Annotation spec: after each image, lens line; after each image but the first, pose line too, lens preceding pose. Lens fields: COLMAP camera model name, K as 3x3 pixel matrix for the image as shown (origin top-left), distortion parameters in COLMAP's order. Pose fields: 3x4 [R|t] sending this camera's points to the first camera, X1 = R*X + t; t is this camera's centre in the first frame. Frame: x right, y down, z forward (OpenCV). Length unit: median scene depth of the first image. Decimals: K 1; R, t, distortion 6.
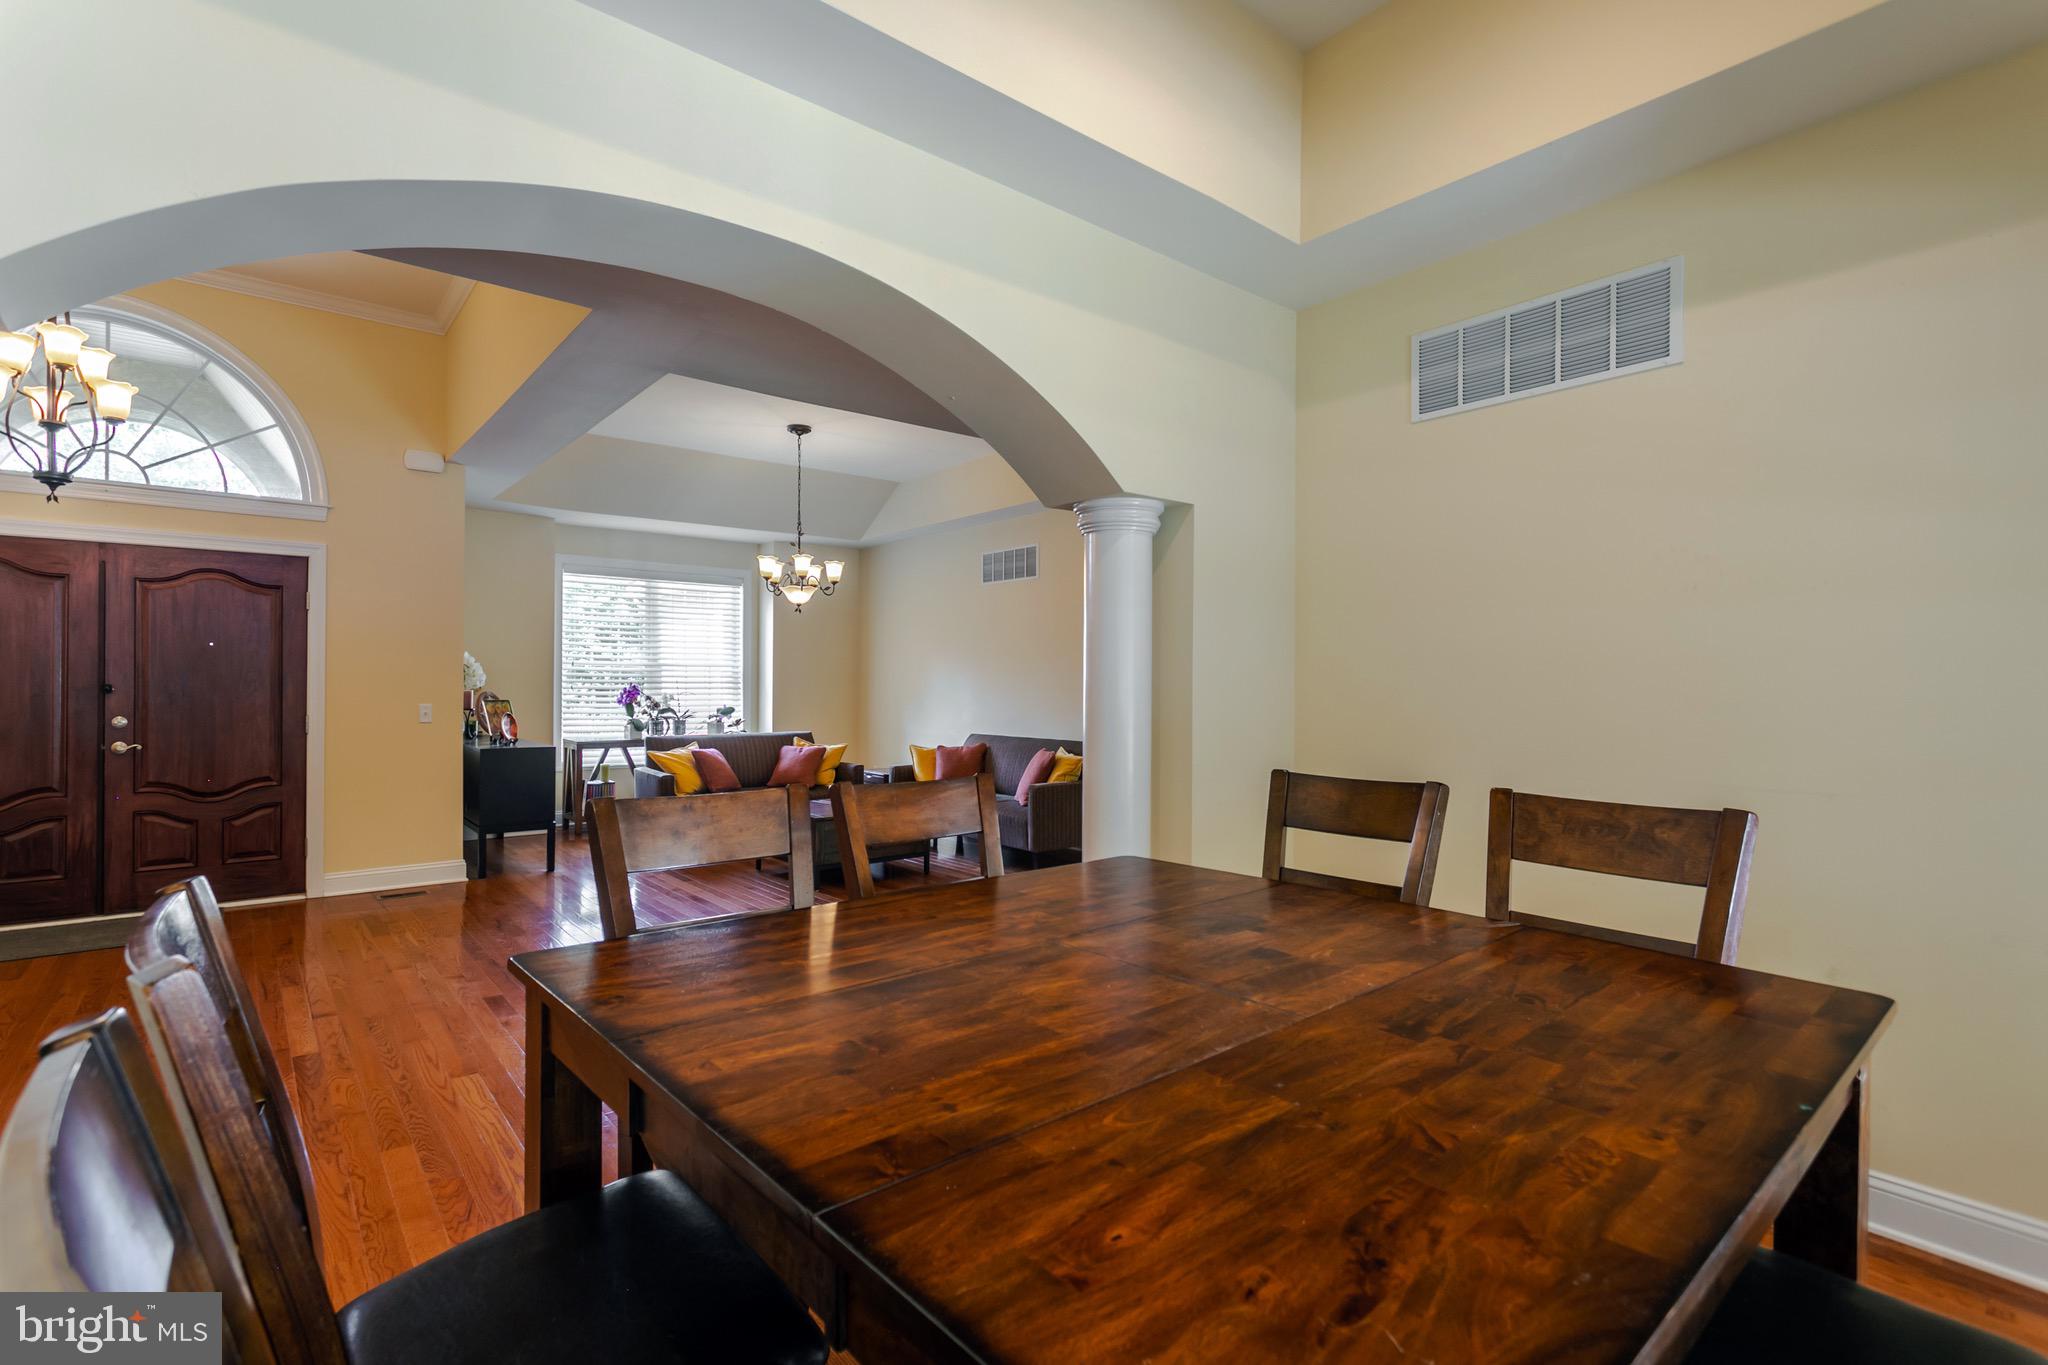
lens RADIAL K [[1029.6, 0, 1053.0], [0, 1029.6, 681.5], [0, 0, 1]] dist [0.005570, 0.000965]
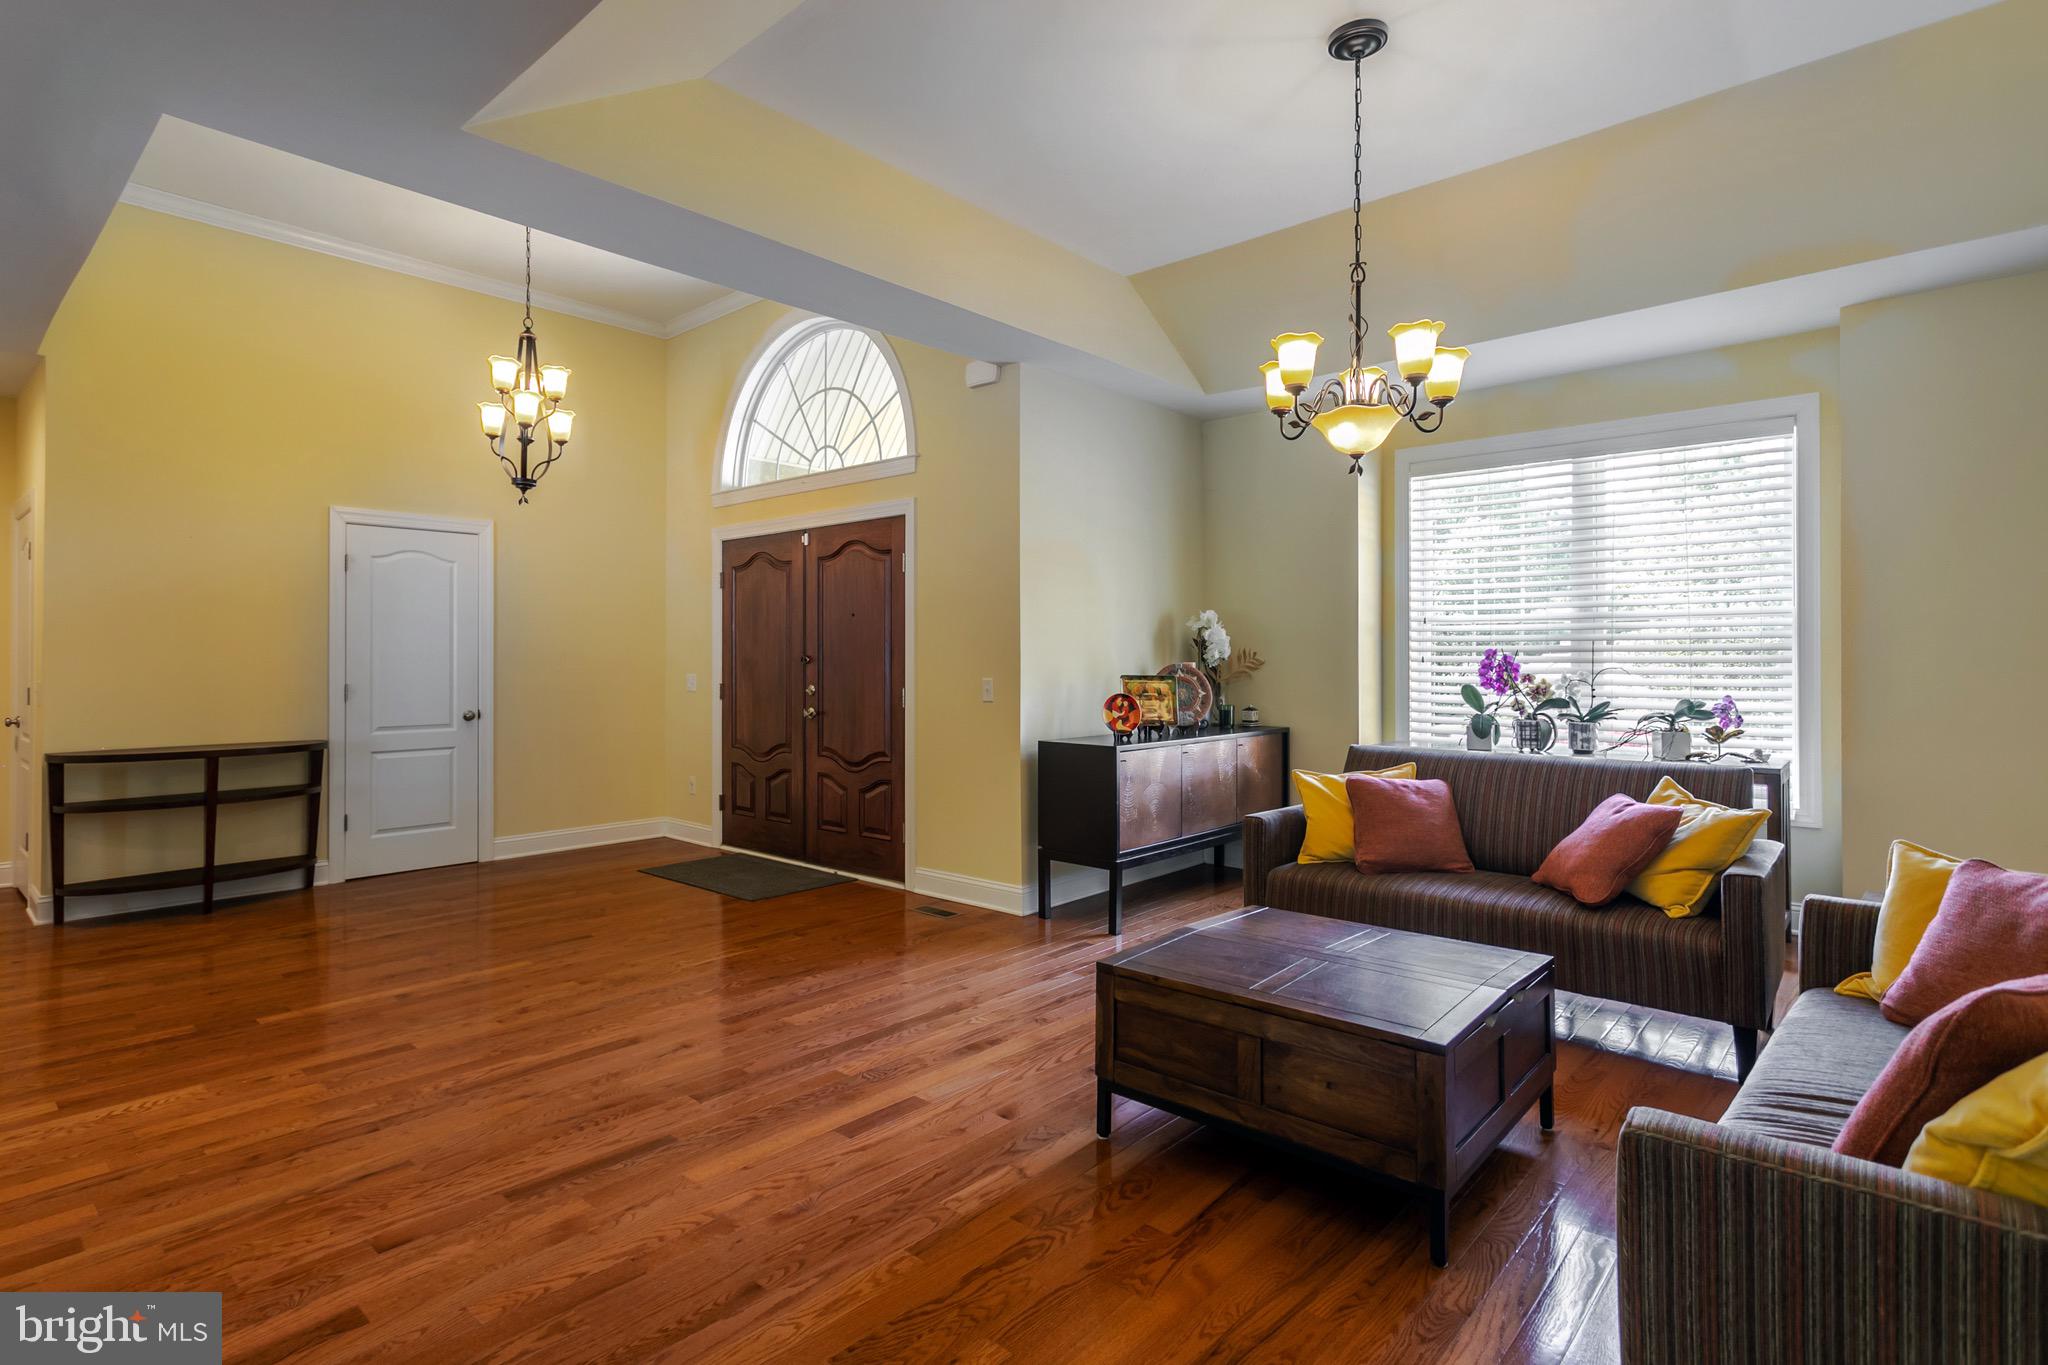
lens RADIAL K [[1048.5, 0, 950.1], [0, 1048.5, 651.9], [0, 0, 1]] dist [0.001175, 0.001128]
pose [[0.072952, -0.014742, -0.997227, 0.152582], [0.002396, 0.999890, -0.014606, 0.010457], [0.997333, -0.001324, 0.072979, 0.728884]]
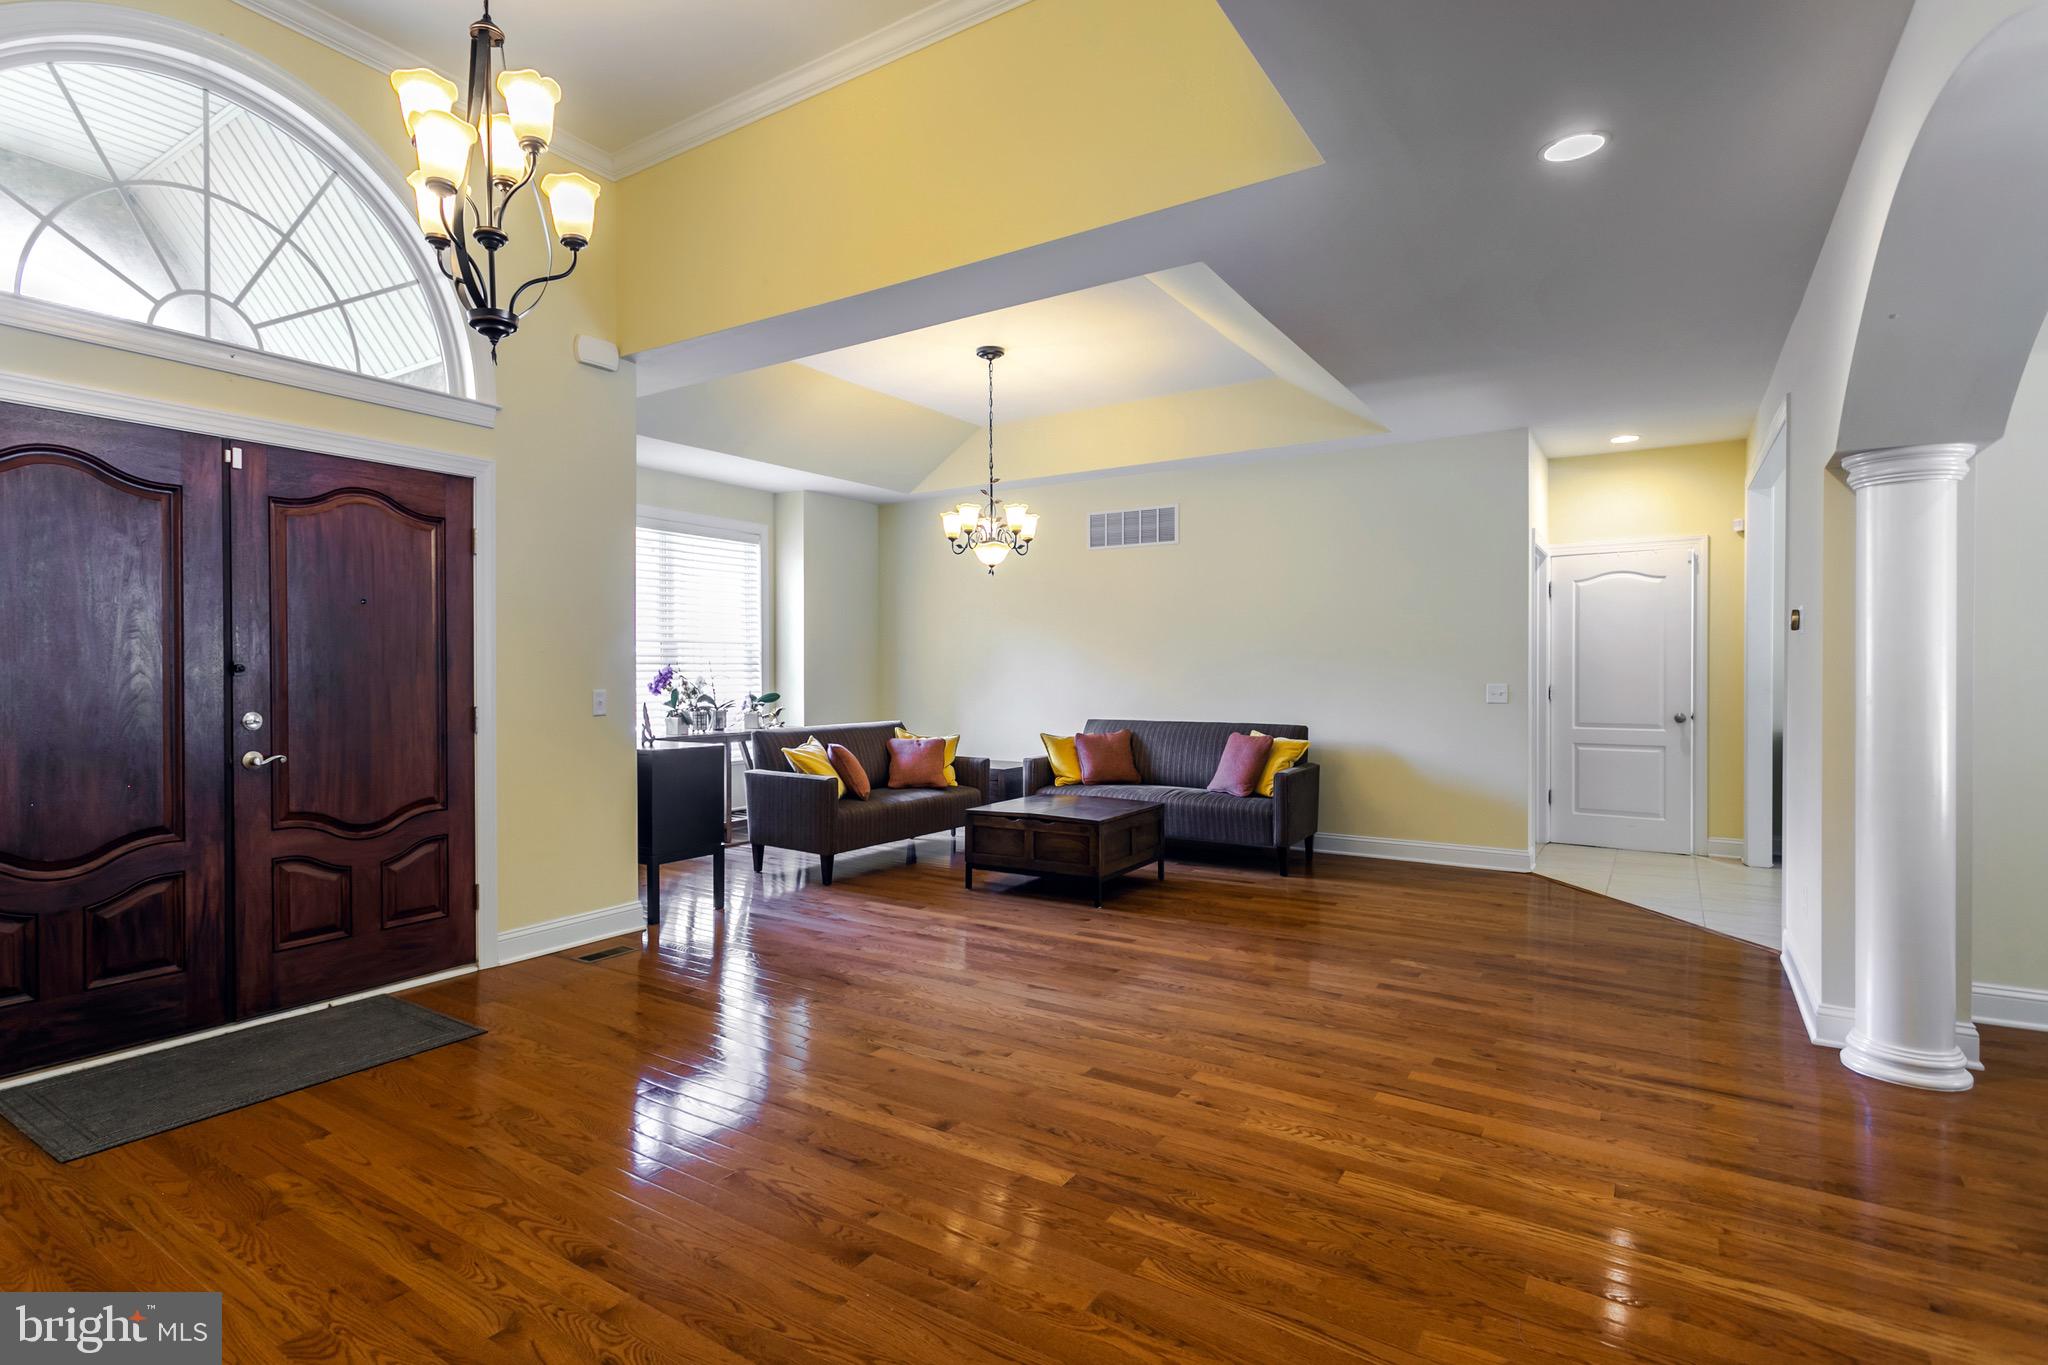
lens RADIAL K [[1096.5, 0, 1024.0], [0, 1096.5, 682.5], [0, 0, 1]] dist [-0.002330, 0.000402]
pose [[0.951211, -0.010537, 0.308361, -0.448576], [0.006484, 0.999879, 0.014163, 0.006193], [-0.308473, -0.011473, 0.951164, 0.141596]]
